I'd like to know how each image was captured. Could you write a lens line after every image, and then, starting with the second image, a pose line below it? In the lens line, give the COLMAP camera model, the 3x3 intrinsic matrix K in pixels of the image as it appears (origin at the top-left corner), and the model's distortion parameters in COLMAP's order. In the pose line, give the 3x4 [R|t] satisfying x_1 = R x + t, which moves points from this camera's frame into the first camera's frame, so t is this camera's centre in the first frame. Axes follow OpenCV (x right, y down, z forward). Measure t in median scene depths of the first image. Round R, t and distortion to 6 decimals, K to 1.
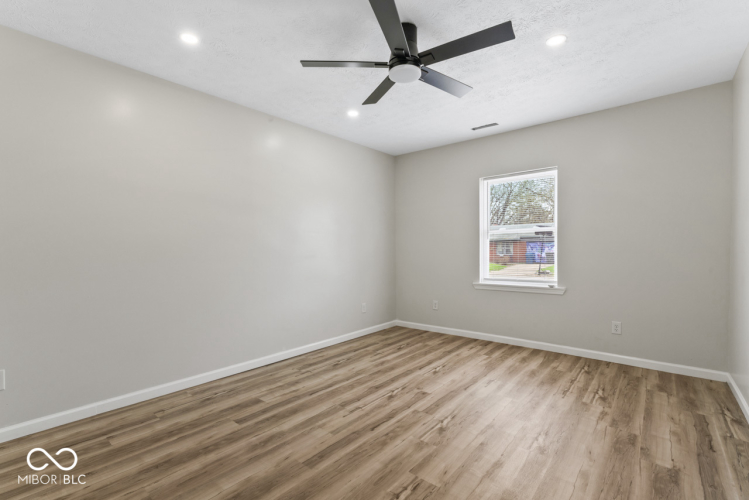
lens RADIAL K [[331.7, 0, 365.9], [0, 331.7, 253.8], [0, 0, 1]] dist [-0.000471, -0.000034]
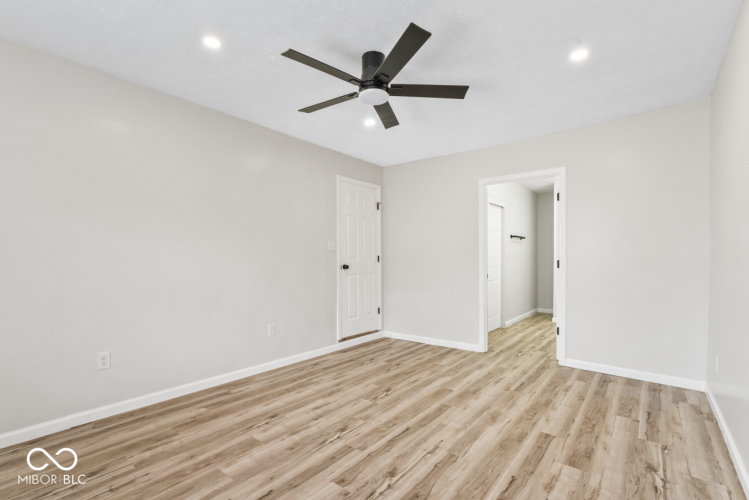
lens RADIAL K [[342.5, 0, 377.2], [0, 342.5, 246.2], [0, 0, 1]] dist [-0.001958, -0.000436]
pose [[-0.998606, 0.011581, -0.051499, 0.142285], [0.012953, 0.999568, -0.026392, -0.021846], [0.051172, -0.027022, -0.998324, 1.780822]]
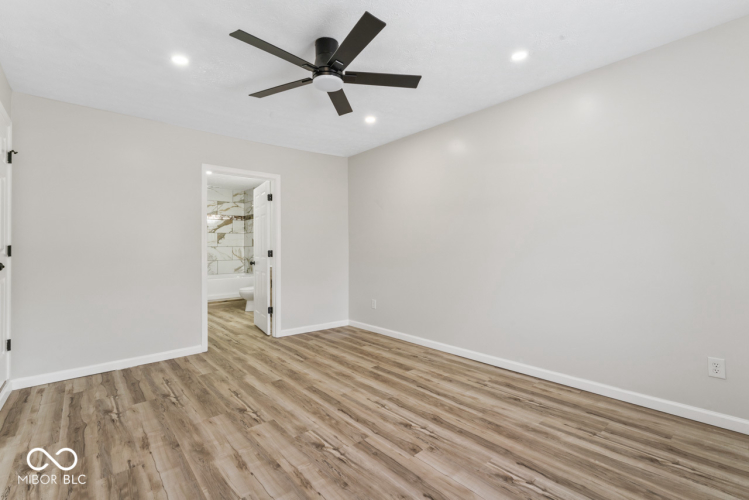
lens RADIAL K [[342.5, 0, 377.2], [0, 342.5, 246.2], [0, 0, 1]] dist [-0.001958, -0.000436]
pose [[-0.131351, 0.004861, -0.991324, 0.946544], [0.002856, 0.999986, 0.004525, -0.011512], [0.991332, -0.002237, -0.131363, 1.075969]]
